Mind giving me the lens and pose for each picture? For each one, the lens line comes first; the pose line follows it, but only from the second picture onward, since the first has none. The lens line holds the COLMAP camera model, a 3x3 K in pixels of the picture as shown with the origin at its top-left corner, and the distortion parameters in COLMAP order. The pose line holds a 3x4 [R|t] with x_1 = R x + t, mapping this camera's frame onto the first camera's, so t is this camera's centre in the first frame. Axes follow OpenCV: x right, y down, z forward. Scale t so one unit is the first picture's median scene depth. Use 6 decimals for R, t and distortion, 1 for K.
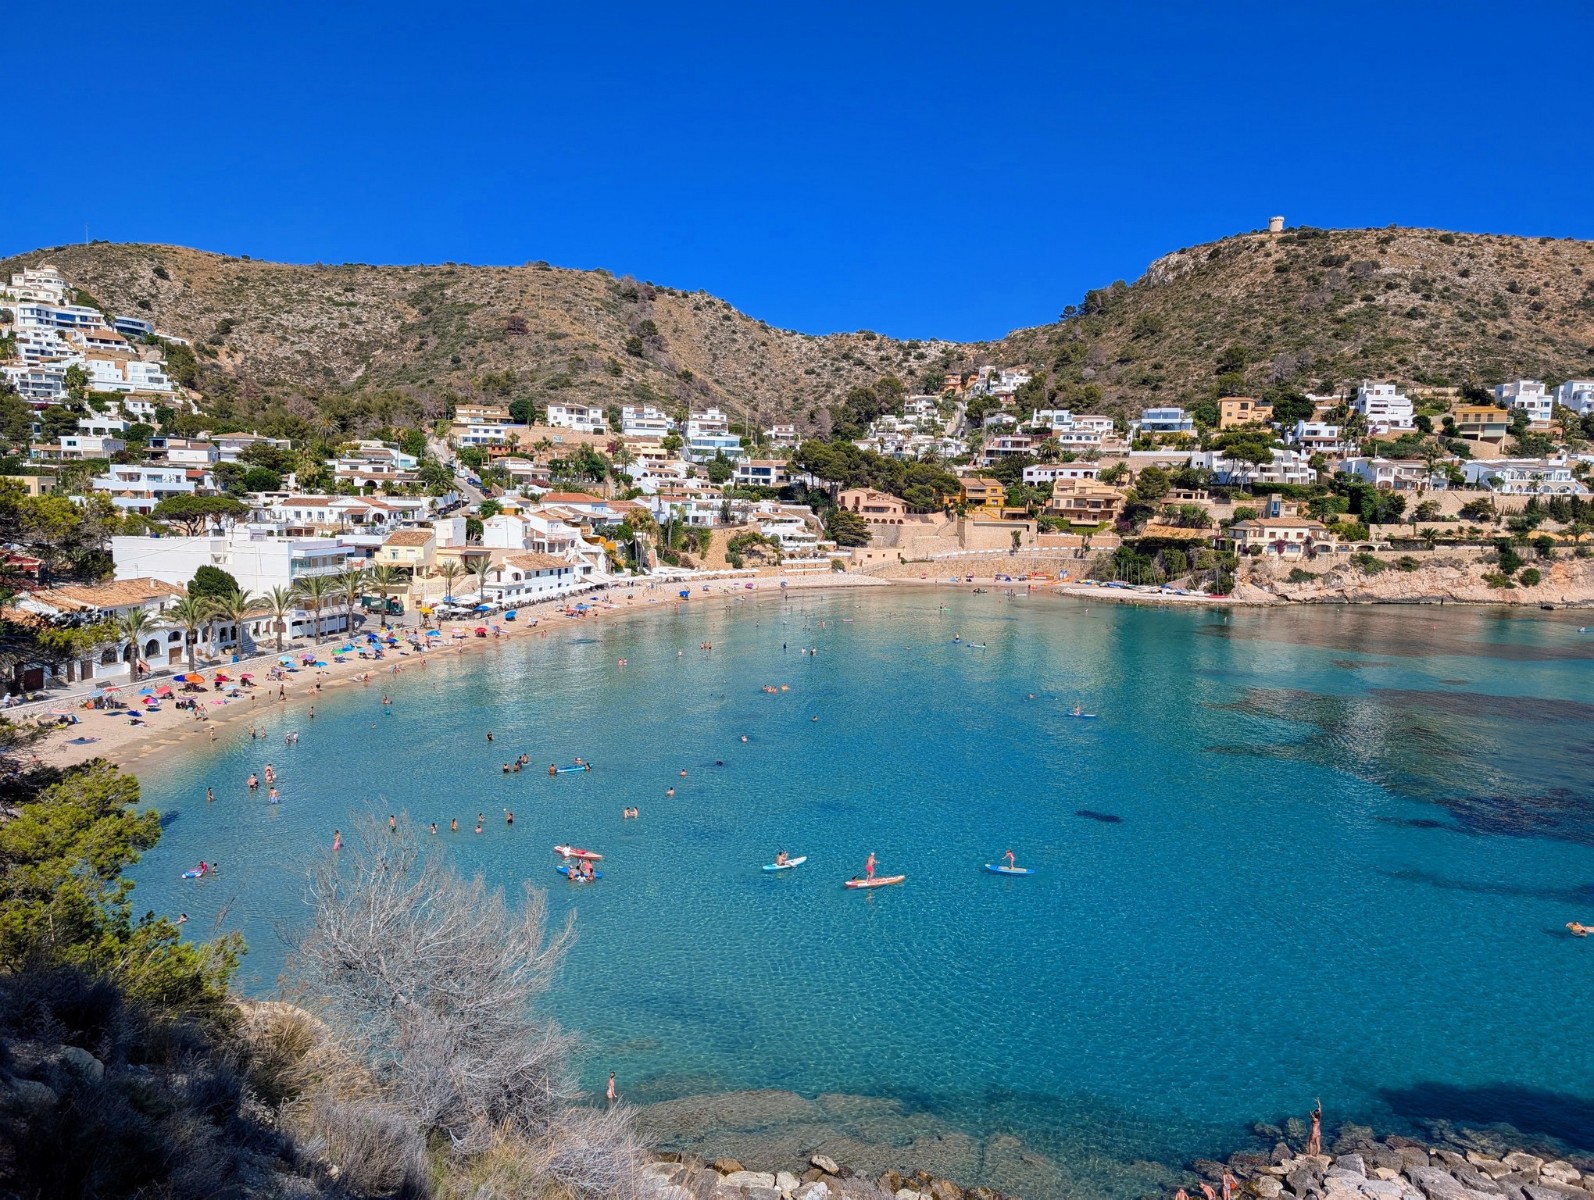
lens RADIAL K [[1116.8, 0, 800.4], [0, 1116.8, 596.1], [0, 0, 1]] dist [0.023171, -0.027629]
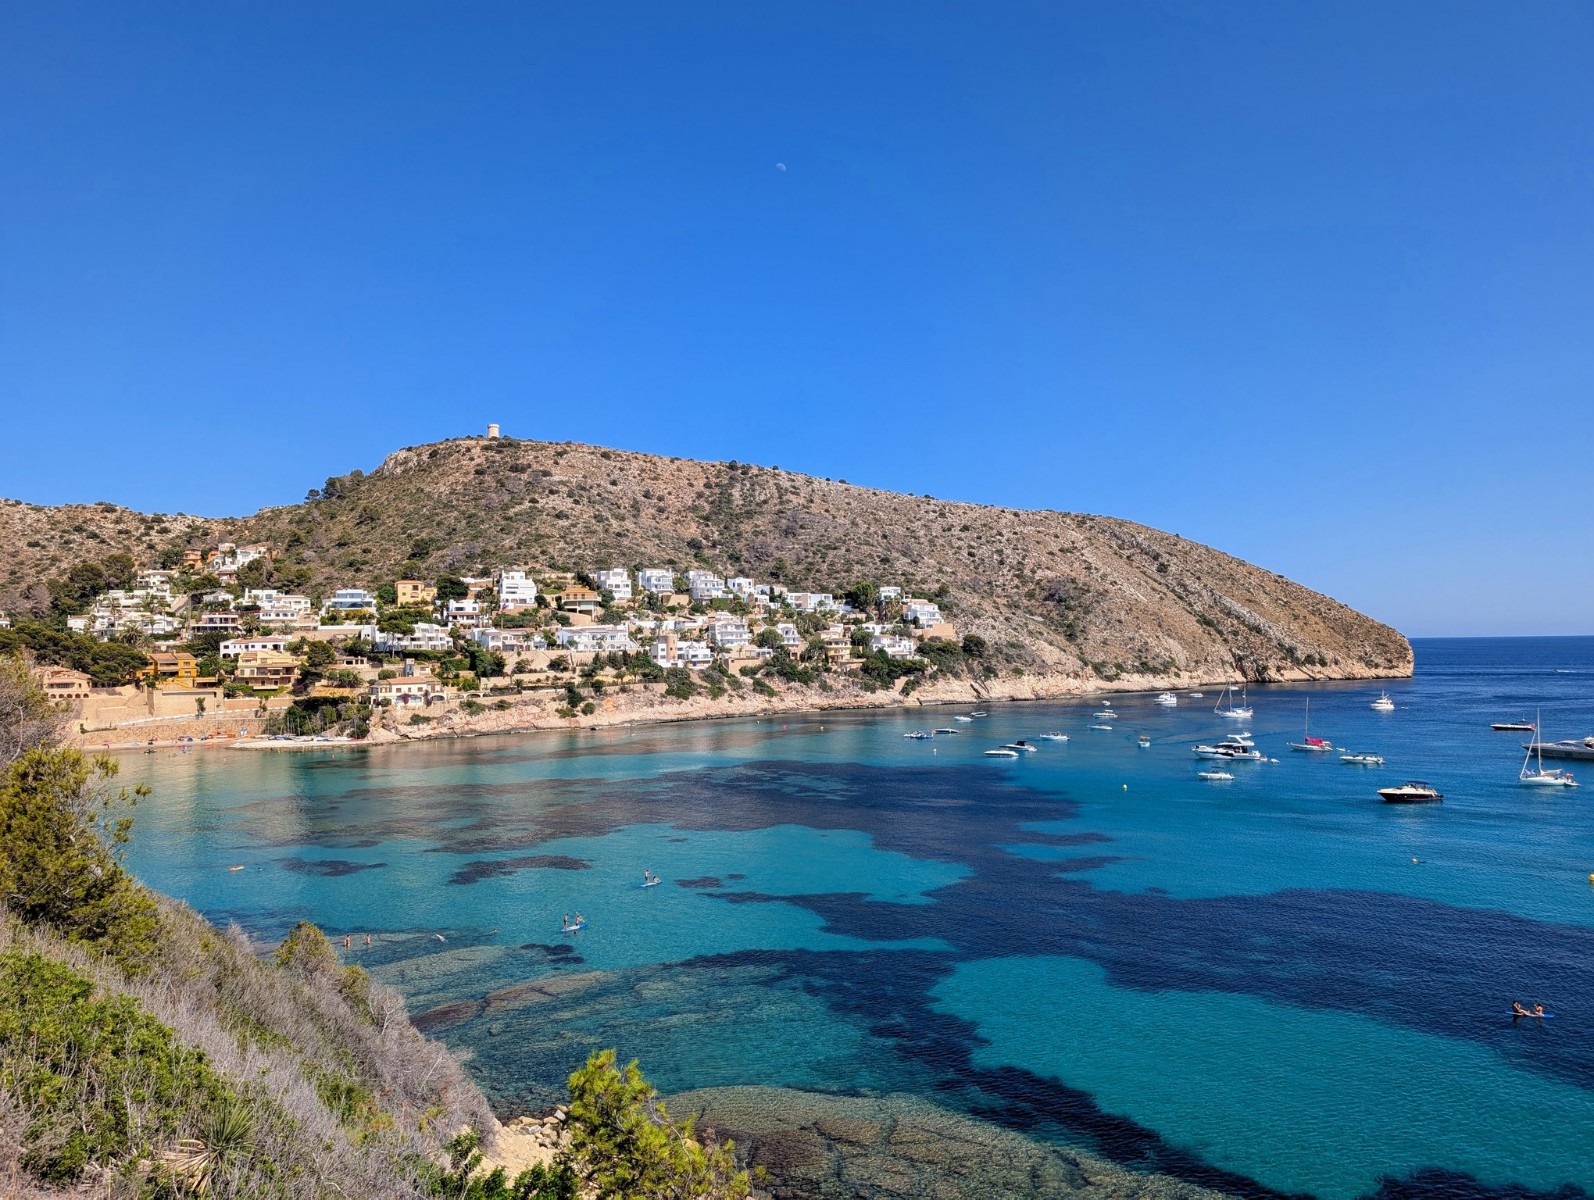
lens RADIAL K [[1116.8, 0, 791.5], [0, 1116.8, 622.6], [0, 0, 1]] dist [0.023171, -0.027629]
pose [[0.848839, -0.025403, 0.528042, 0.090926], [0.084583, 0.992503, -0.088222, 0.017759], [-0.521842, 0.119550, 0.844624, -0.295895]]
